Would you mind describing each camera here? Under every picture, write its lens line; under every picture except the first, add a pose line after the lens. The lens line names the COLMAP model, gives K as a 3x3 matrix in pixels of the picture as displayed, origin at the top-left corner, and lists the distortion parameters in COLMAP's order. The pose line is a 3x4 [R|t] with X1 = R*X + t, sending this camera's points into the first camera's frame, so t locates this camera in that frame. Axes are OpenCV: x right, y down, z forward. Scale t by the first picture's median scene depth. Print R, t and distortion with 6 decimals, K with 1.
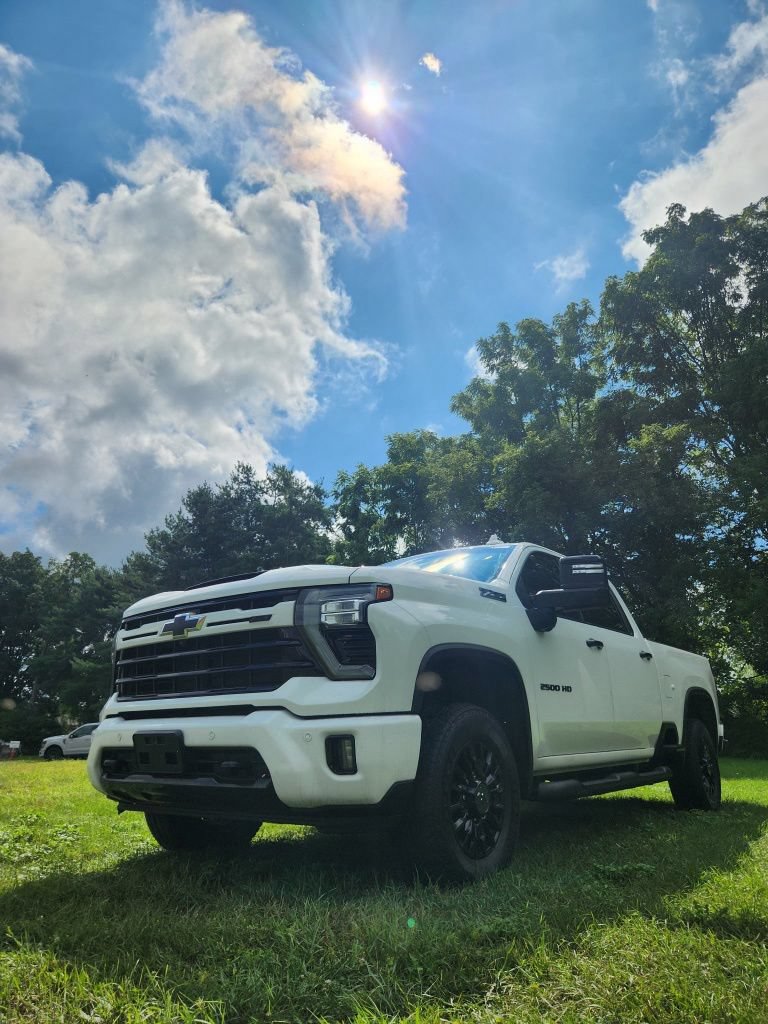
lens RADIAL K [[690.7, 0, 392.3], [0, 690.7, 528.2], [0, 0, 1]] dist [0.068139, -0.052717]
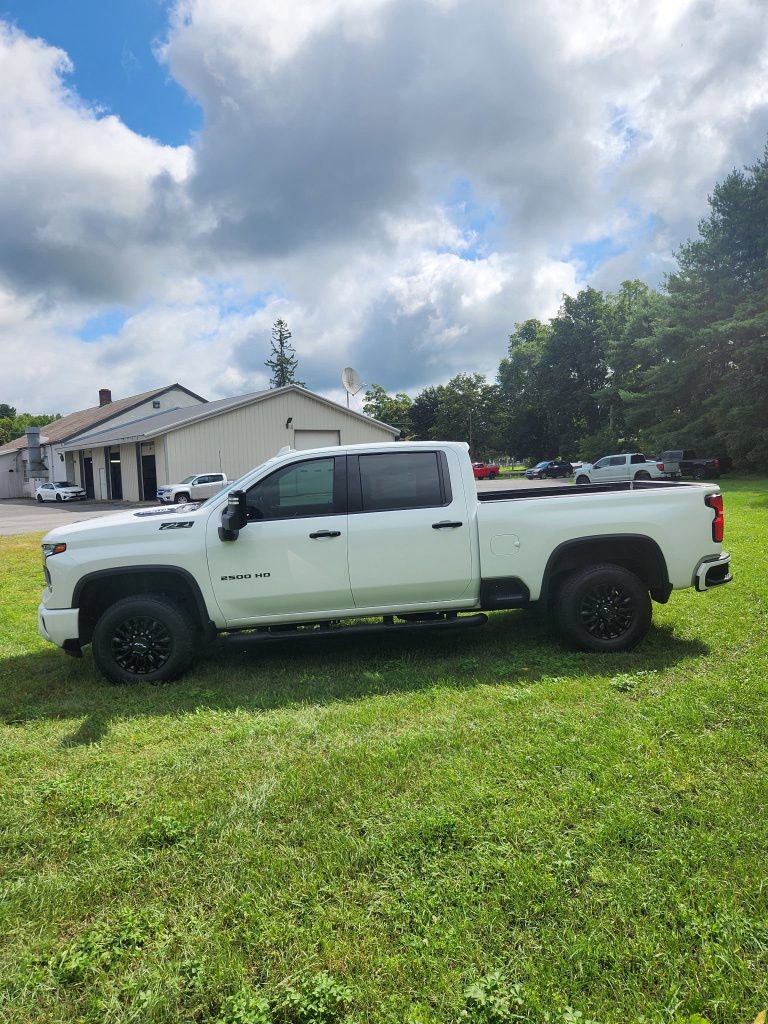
lens RADIAL K [[690.7, 0, 378.6], [0, 690.7, 519.7], [0, 0, 1]] dist [0.068139, -0.052717]
pose [[0.656854, 0.032904, -0.753300, 0.200796], [0.261661, 0.927017, 0.268652, -0.026867], [0.707161, -0.373574, 0.600305, 0.047239]]
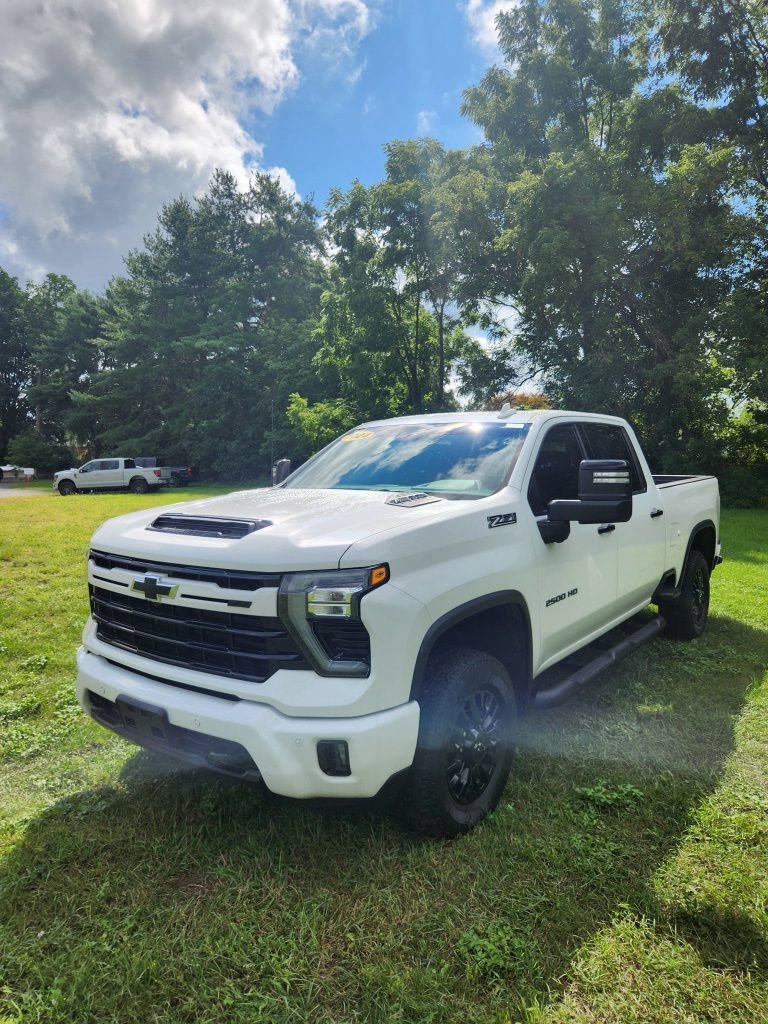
lens RADIAL K [[690.7, 0, 392.1], [0, 690.7, 514.3], [0, 0, 1]] dist [0.068139, -0.052717]
pose [[0.999999, 0.001177, 0.000777, 0.000353], [-0.001380, 0.930220, 0.367000, -0.029242], [-0.000290, -0.367000, 0.930221, 0.021379]]
